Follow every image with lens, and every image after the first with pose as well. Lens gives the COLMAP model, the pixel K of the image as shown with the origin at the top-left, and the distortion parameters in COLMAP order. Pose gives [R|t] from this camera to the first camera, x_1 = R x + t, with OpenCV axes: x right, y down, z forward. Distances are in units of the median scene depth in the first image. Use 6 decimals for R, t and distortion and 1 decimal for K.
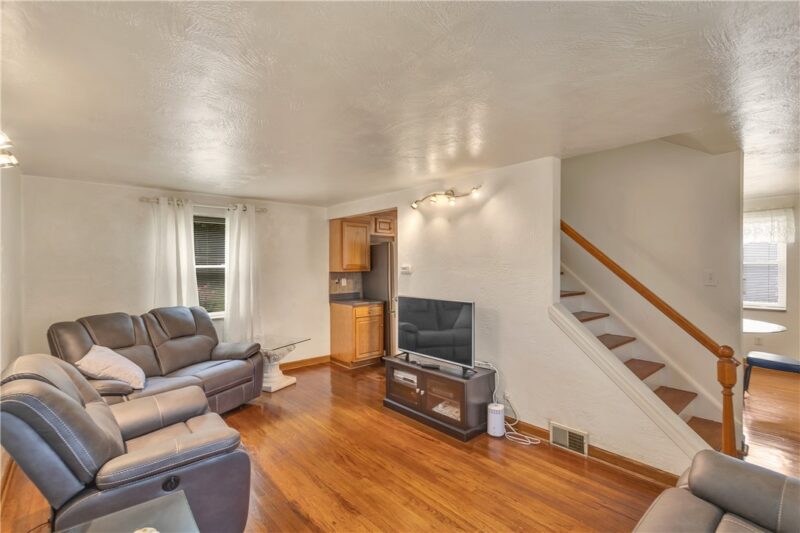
lens RADIAL K [[374.2, 0, 400.0], [0, 374.2, 266.5], [0, 0, 1]] dist [-0.001598, -0.000080]
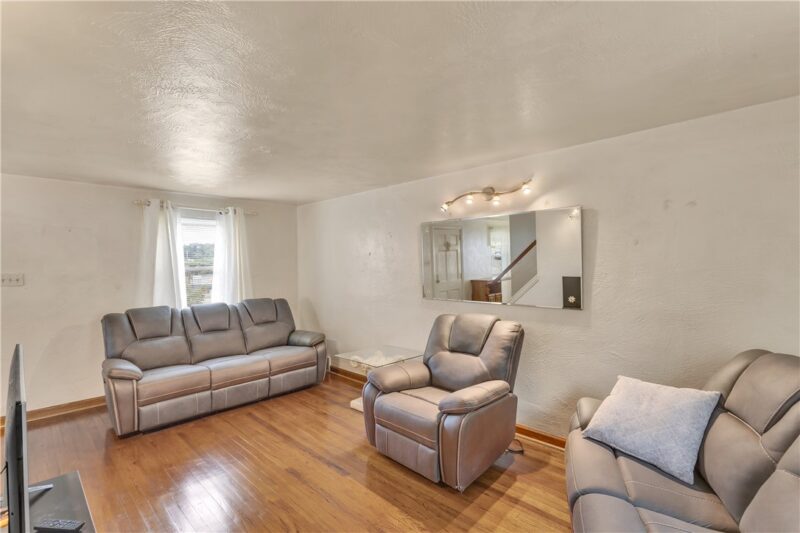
lens RADIAL K [[374.2, 0, 400.0], [0, 374.2, 266.5], [0, 0, 1]] dist [-0.001598, -0.000080]
pose [[-0.996759, 0.013616, -0.079279, -0.198240], [0.012877, 0.999869, 0.009823, -0.000725], [0.079402, 0.008770, -0.996804, 1.141948]]
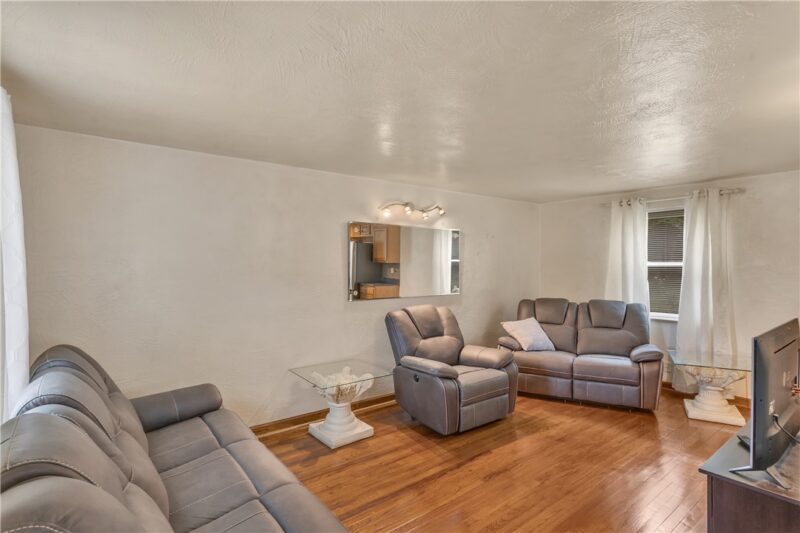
lens RADIAL K [[405.7, 0, 400.0], [0, 405.7, 266.5], [0, 0, 1]] dist [0.033316, 0.000154]
pose [[-0.045828, 0.010381, -0.998895, 0.586735], [-0.002093, 0.999943, 0.010488, -0.002838], [0.998947, 0.002571, -0.045804, 0.409743]]
